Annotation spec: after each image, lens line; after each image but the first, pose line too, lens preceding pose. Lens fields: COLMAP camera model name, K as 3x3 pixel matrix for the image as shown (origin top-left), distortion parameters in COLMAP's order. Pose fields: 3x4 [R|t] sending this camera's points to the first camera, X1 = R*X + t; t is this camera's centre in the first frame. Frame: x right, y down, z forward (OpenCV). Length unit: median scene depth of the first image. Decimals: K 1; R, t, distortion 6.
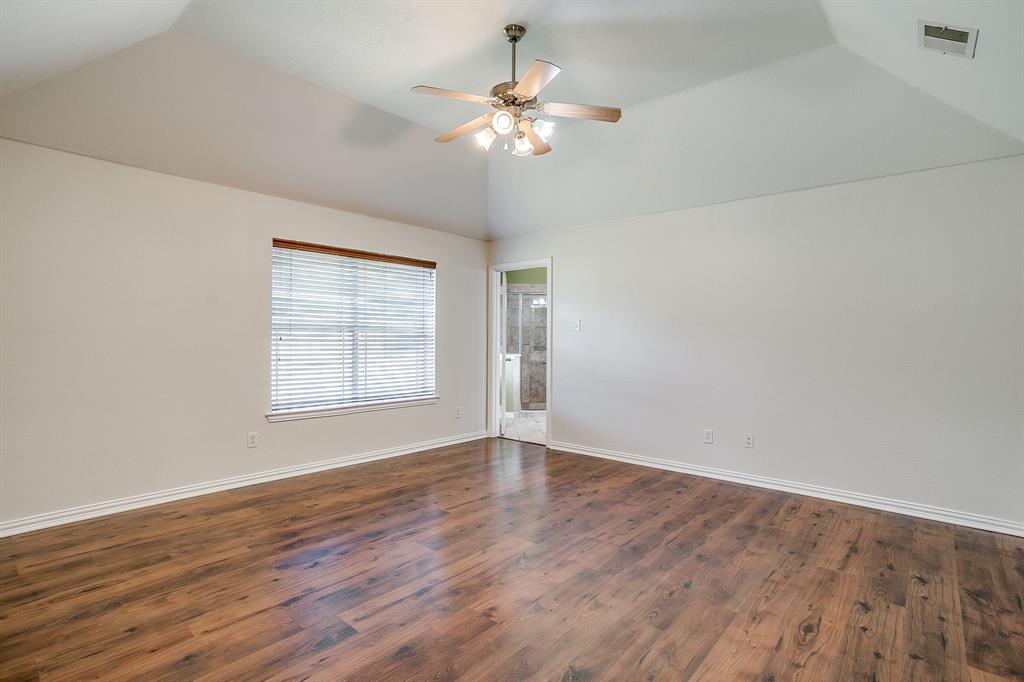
lens RADIAL K [[493.6, 0, 506.3], [0, 493.6, 338.2], [0, 0, 1]] dist [-0.061153, 0.035136]
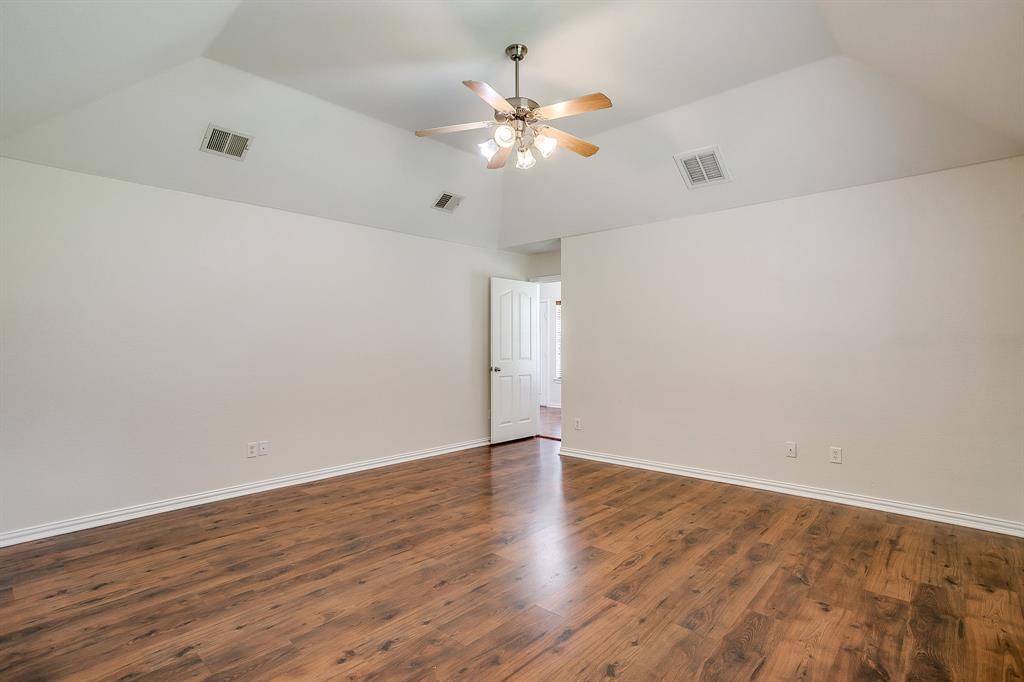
lens RADIAL K [[493.6, 0, 506.3], [0, 493.6, 338.2], [0, 0, 1]] dist [-0.061153, 0.035136]
pose [[-0.999761, -0.001933, 0.021786, 0.013764], [-0.002112, 0.999964, -0.008204, -0.006708], [-0.021770, -0.008248, -0.999729, 2.025130]]
